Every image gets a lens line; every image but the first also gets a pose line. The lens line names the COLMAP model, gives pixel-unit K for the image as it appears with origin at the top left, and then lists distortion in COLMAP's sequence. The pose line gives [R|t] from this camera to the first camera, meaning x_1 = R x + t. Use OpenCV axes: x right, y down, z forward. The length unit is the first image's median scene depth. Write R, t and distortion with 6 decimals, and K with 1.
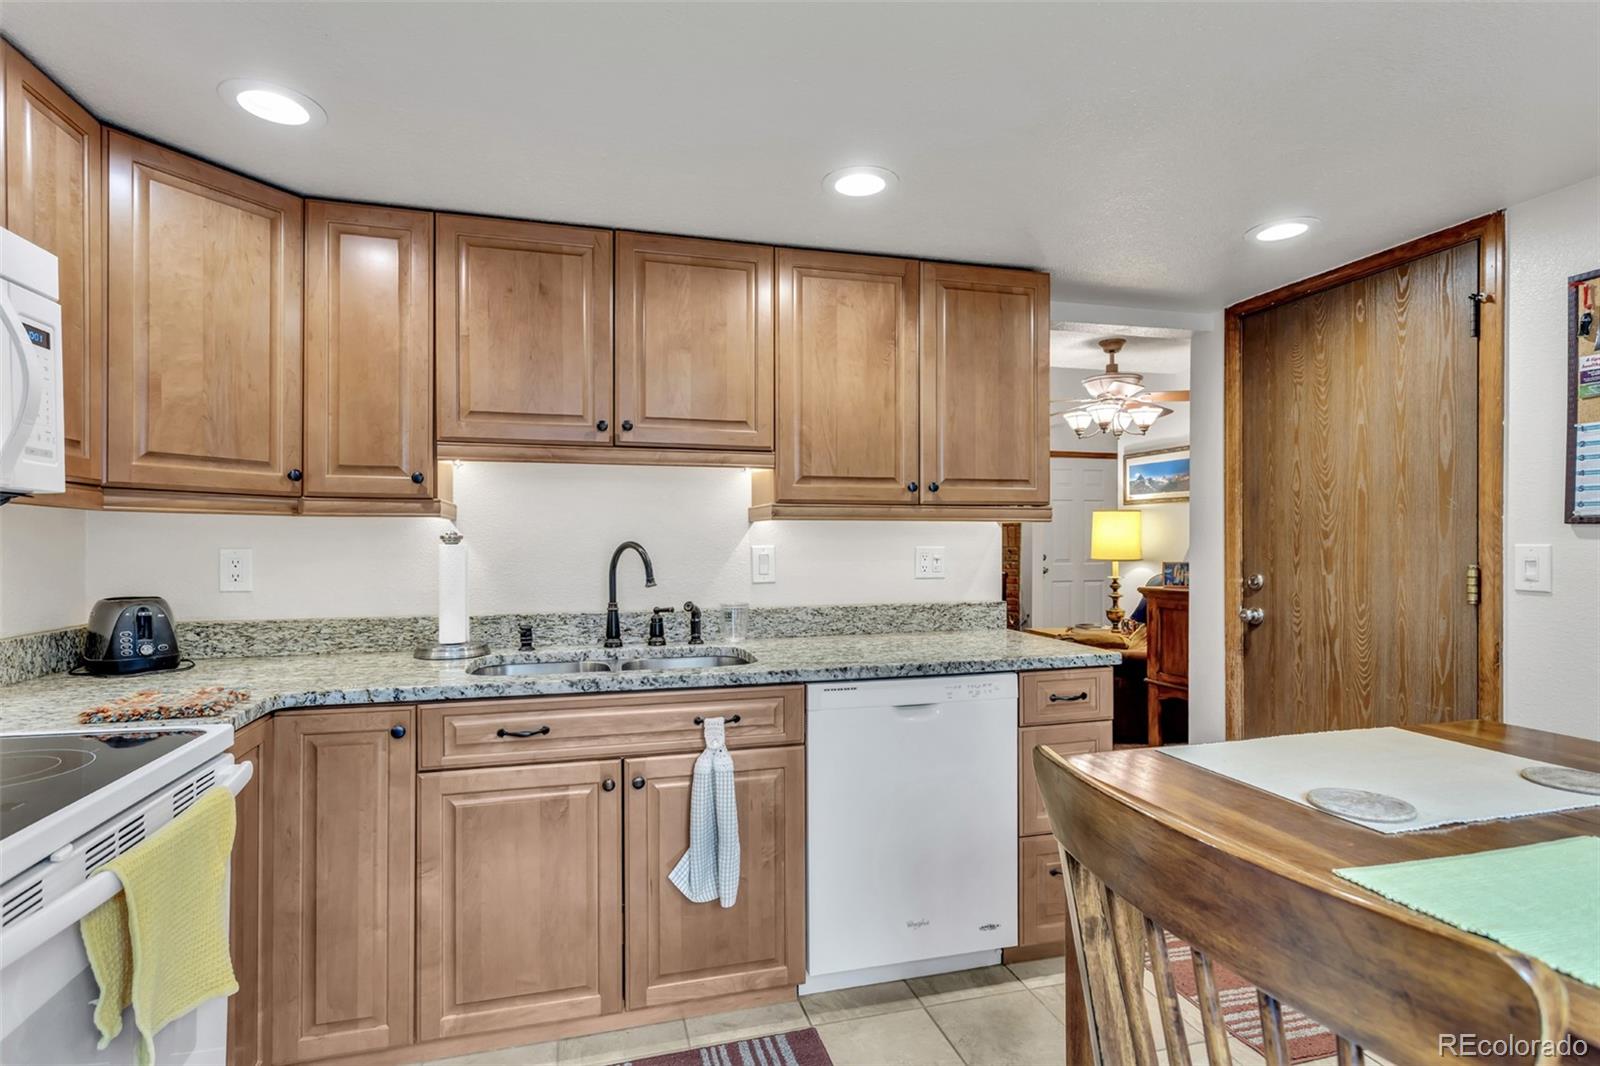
lens RADIAL K [[774.9, 0, 788.7], [0, 774.9, 537.4], [0, 0, 1]] dist [0.007583, 0.001965]
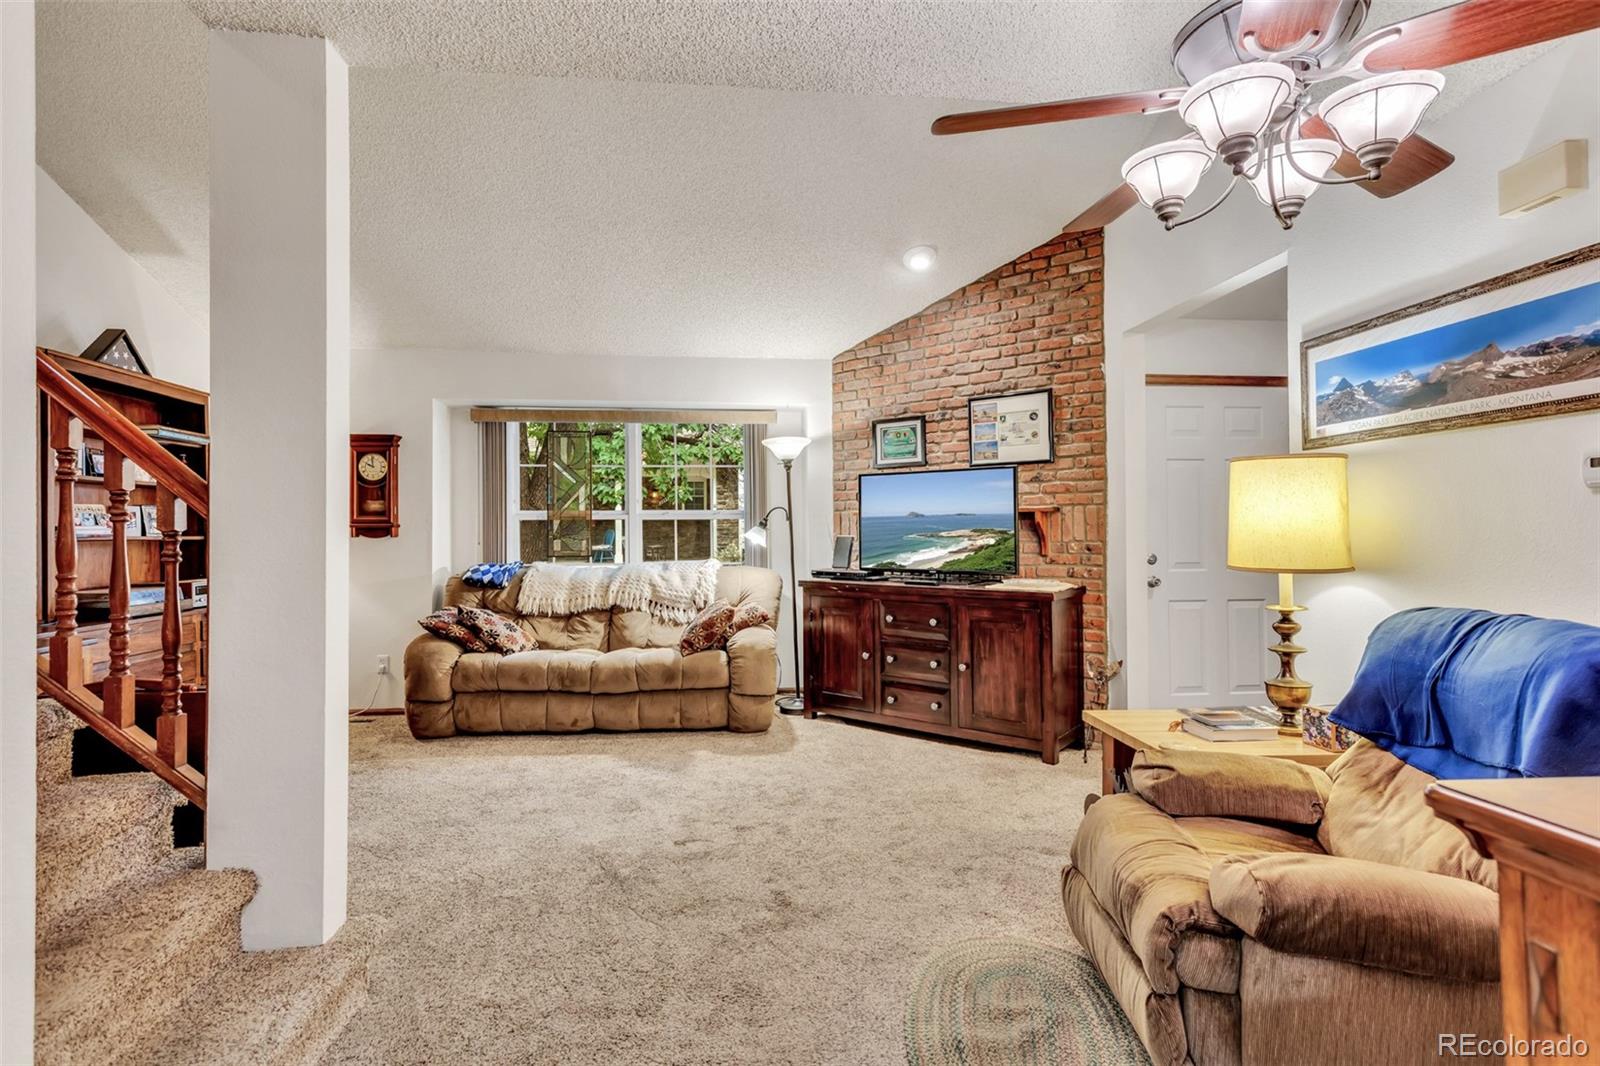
lens RADIAL K [[774.9, 0, 799.9], [0, 774.9, 520.1], [0, 0, 1]] dist [0.007583, 0.001965]
pose [[0.986246, -0.009330, -0.165021, 0.219821], [0.006416, 0.999814, -0.018187, 0.007477], [0.165160, 0.016878, 0.986122, 0.513329]]
